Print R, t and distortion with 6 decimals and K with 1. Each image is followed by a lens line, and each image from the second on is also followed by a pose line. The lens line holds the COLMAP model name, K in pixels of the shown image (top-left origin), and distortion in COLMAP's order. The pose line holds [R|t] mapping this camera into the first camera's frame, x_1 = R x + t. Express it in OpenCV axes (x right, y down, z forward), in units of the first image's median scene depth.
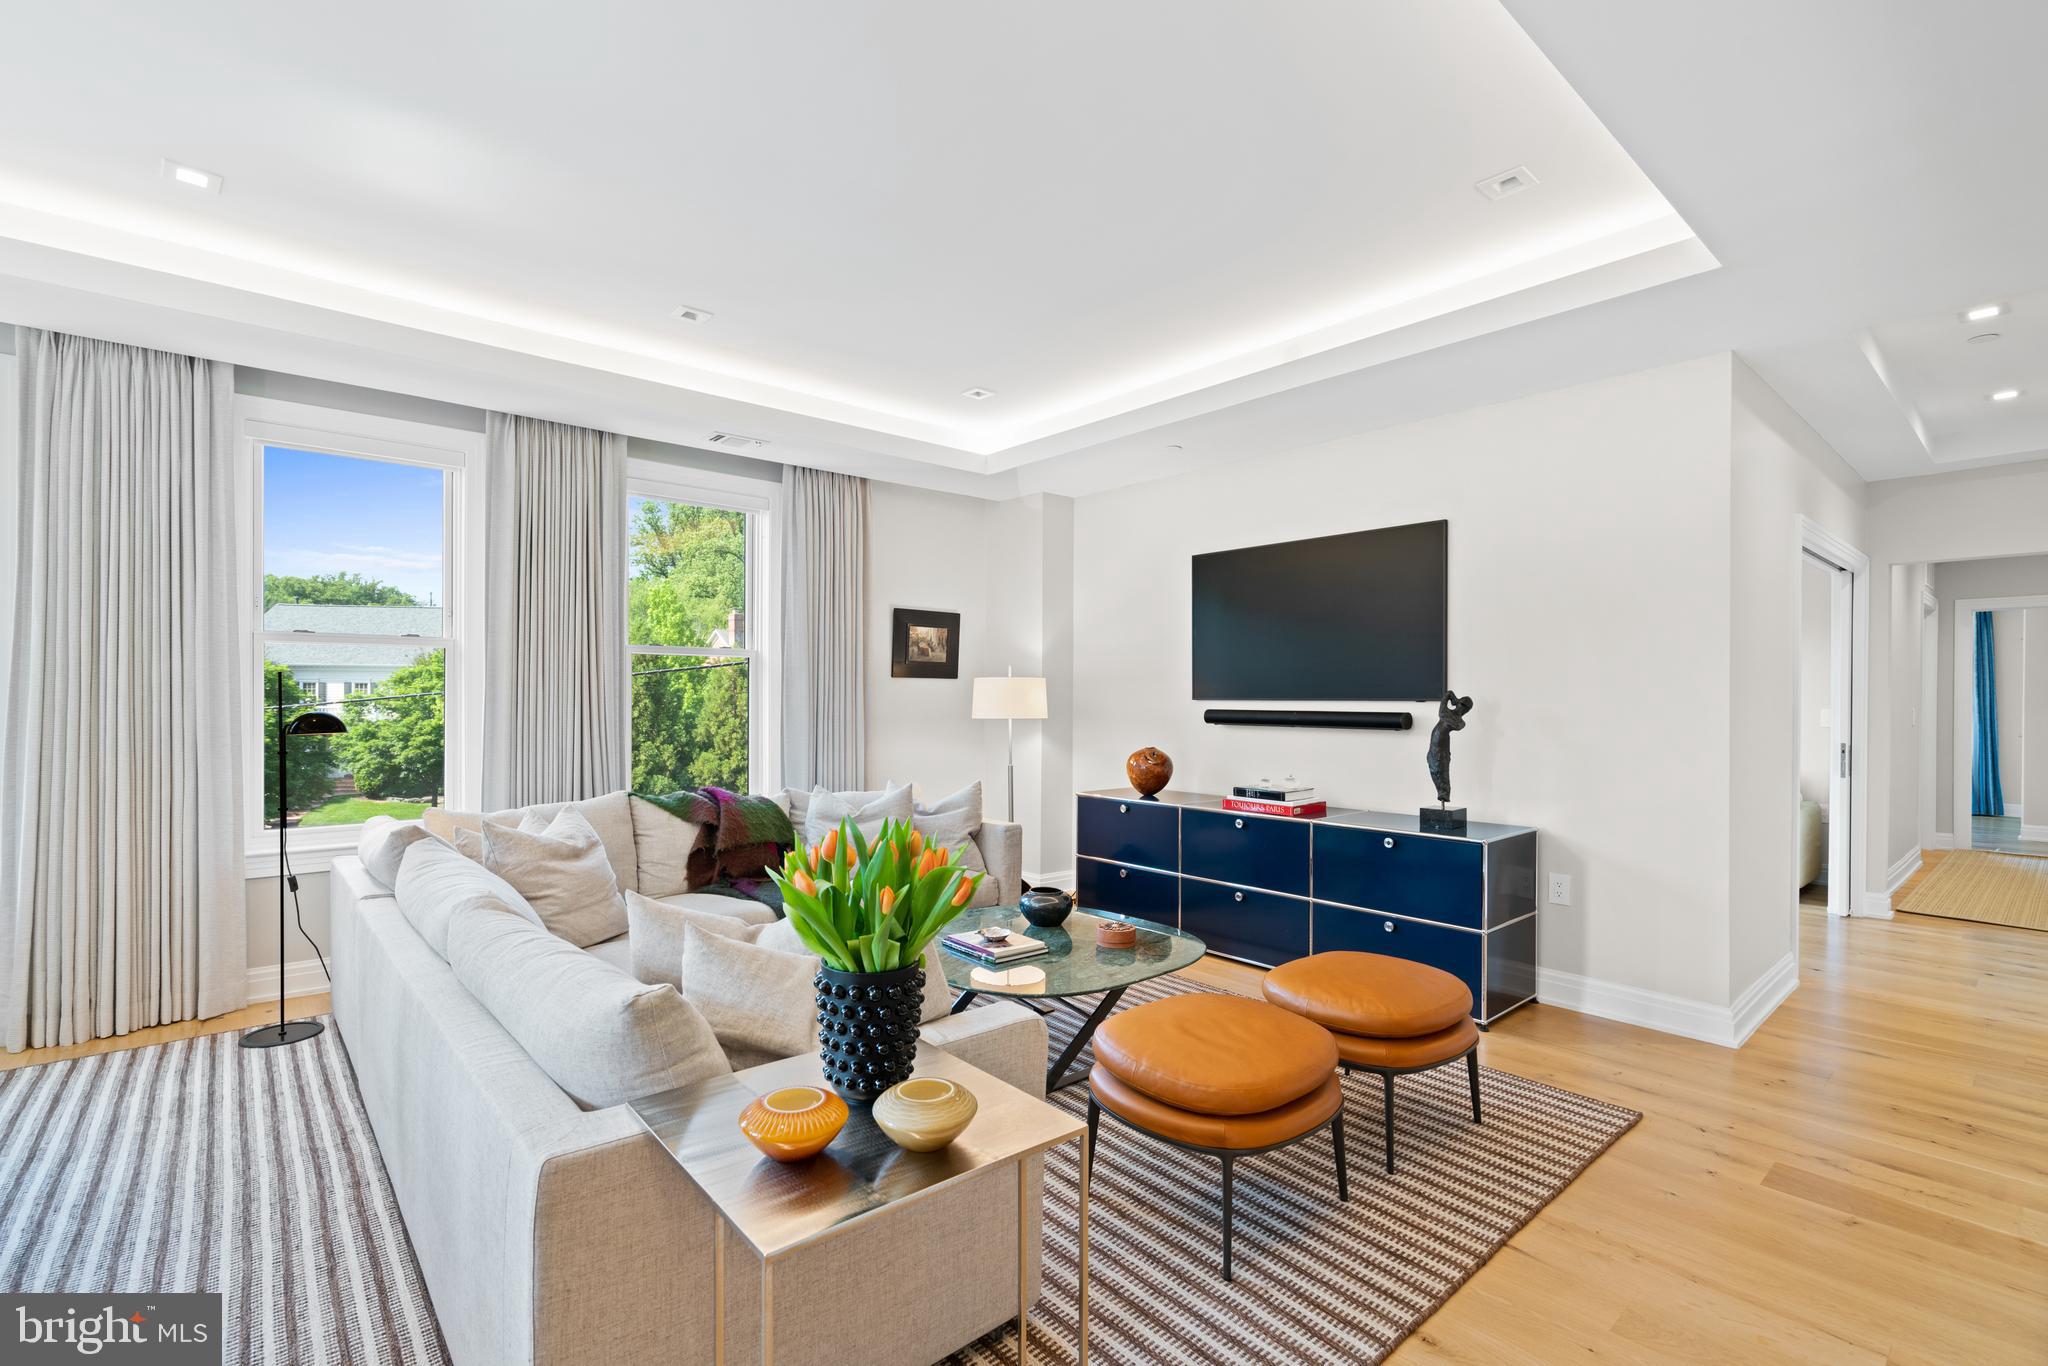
lens RADIAL K [[924.9, 0, 1011.2], [0, 924.9, 694.0], [0, 0, 1]] dist [-0.005831, 0.007977]
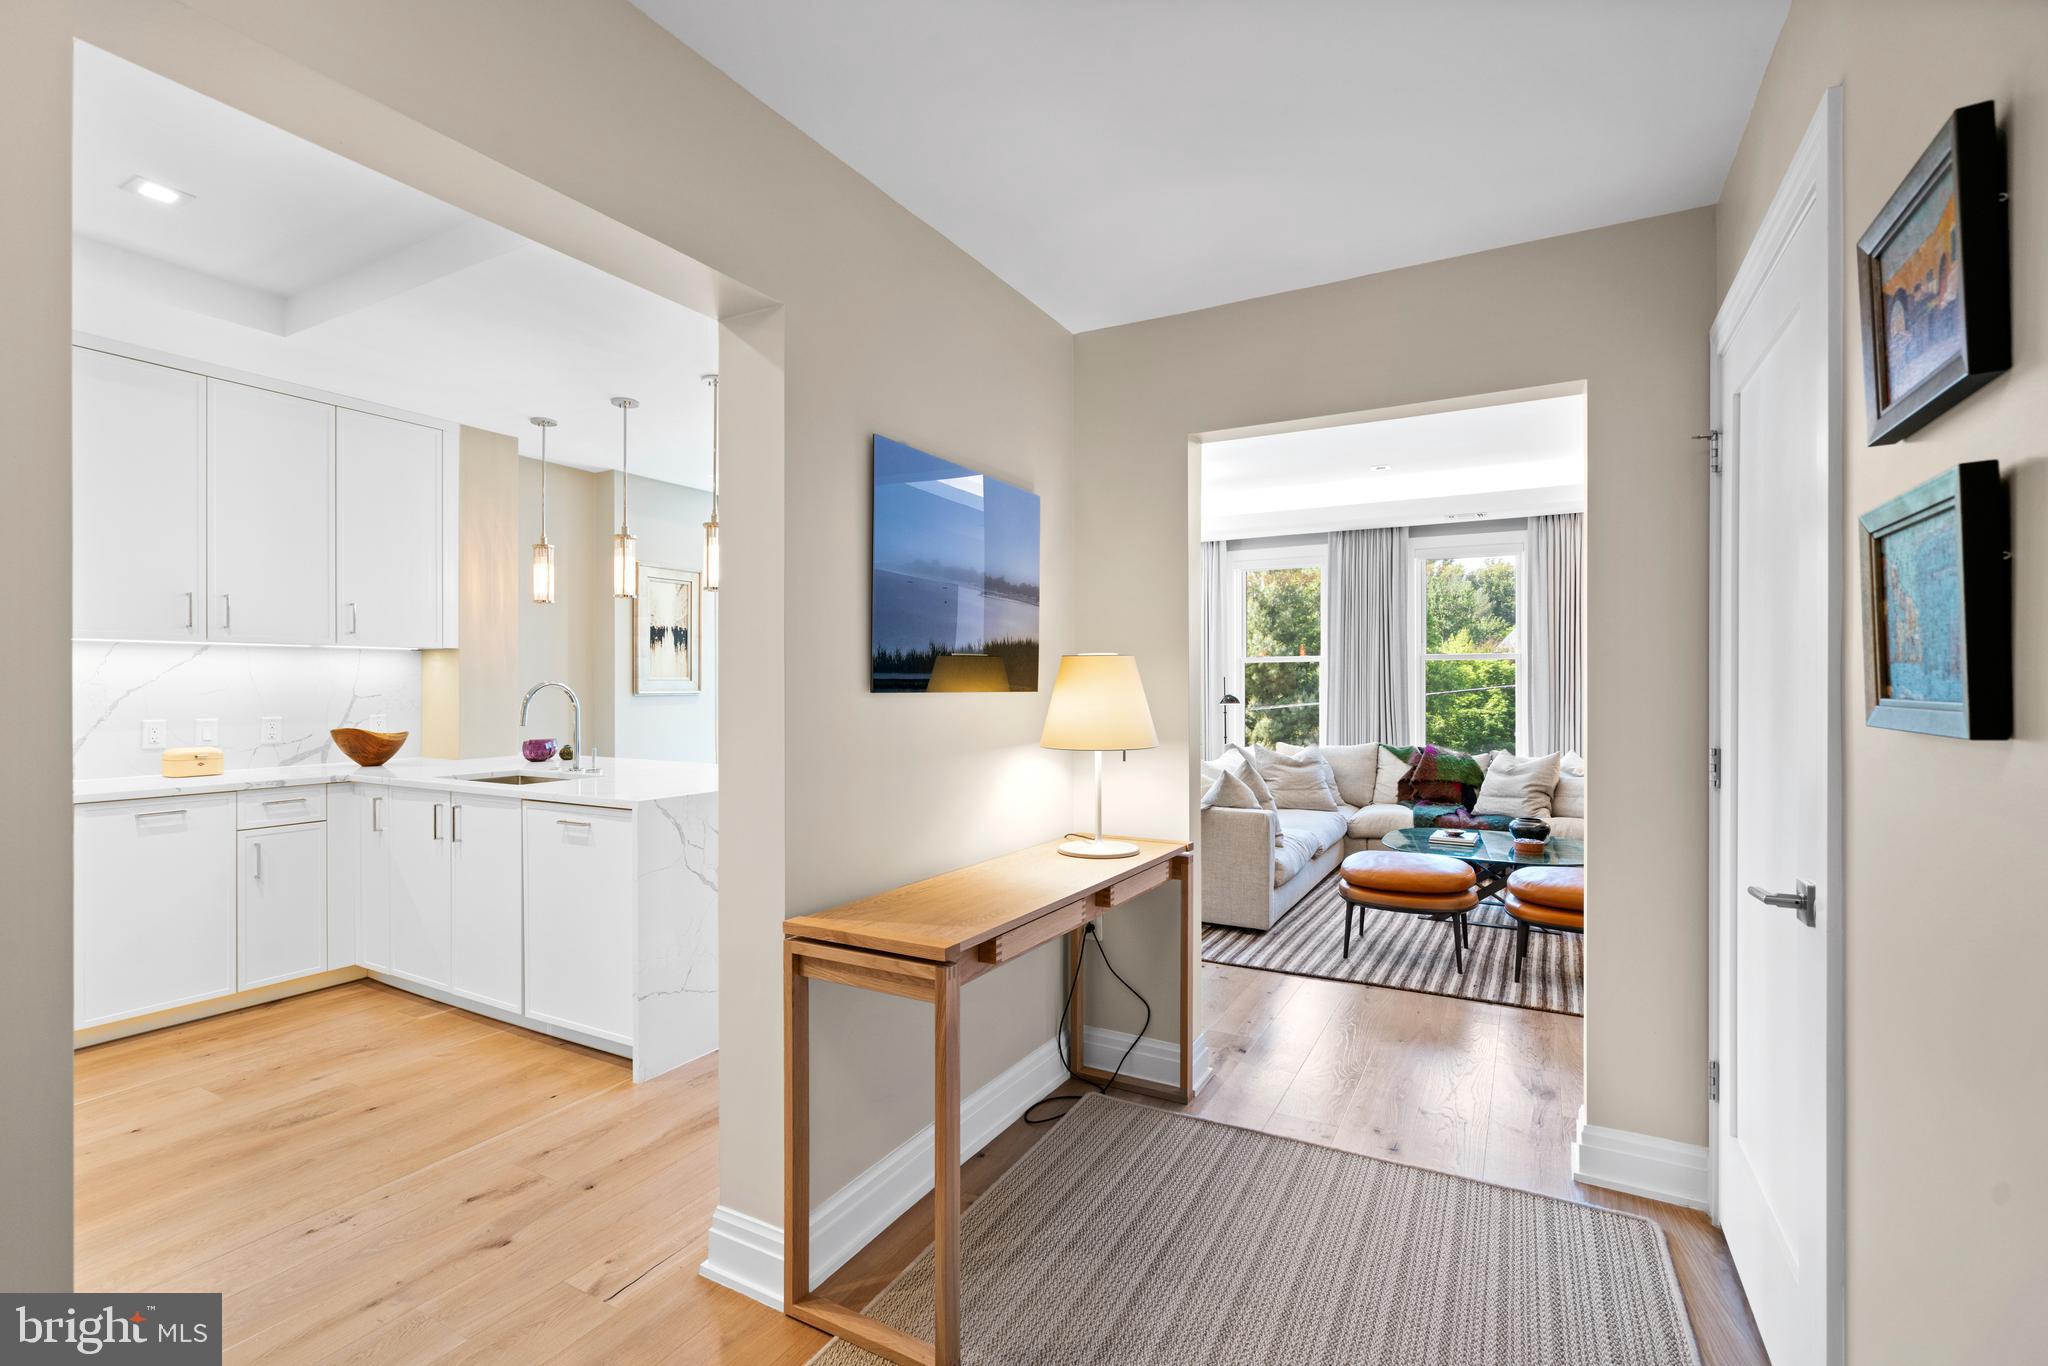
lens RADIAL K [[930.6, 0, 1025.5], [0, 930.6, 689.0], [0, 0, 1]] dist [-0.001961, 0.001160]
pose [[0.347112, -0.002908, -0.937819, 0.781929], [0.004011, 0.999991, -0.001616, 0.005072], [0.937815, -0.003201, 0.347120, -0.172279]]
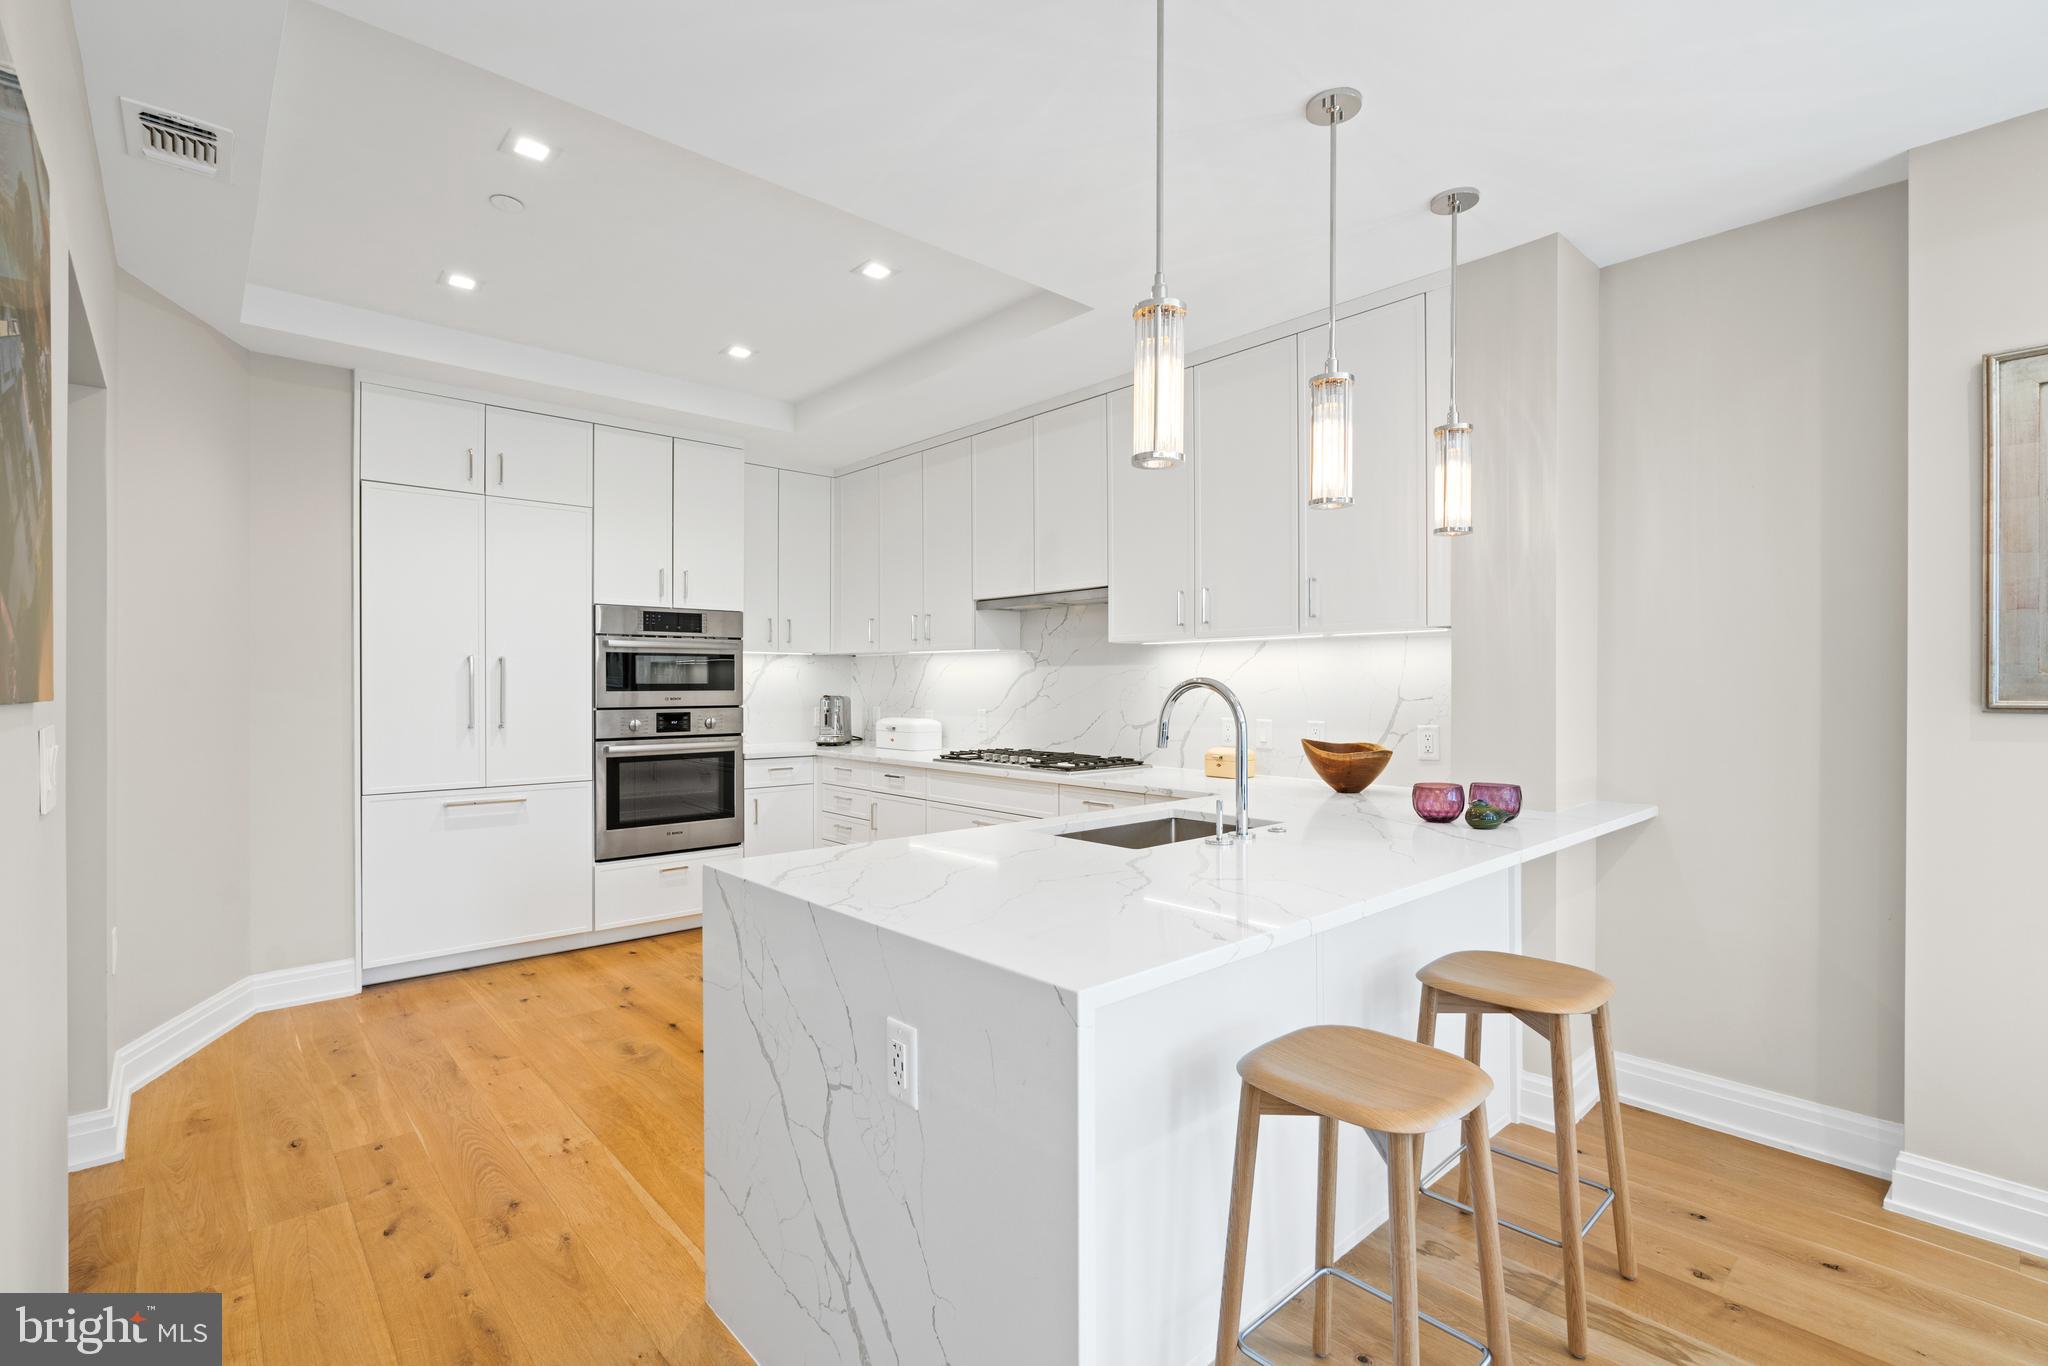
lens RADIAL K [[930.6, 0, 1025.5], [0, 930.6, 689.0], [0, 0, 1]] dist [-0.001961, 0.001160]
pose [[-0.999696, -0.007164, -0.023605, 0.025948], [-0.007241, 0.999969, 0.003144, 0.001078], [0.023581, 0.003314, -0.999716, 0.183032]]
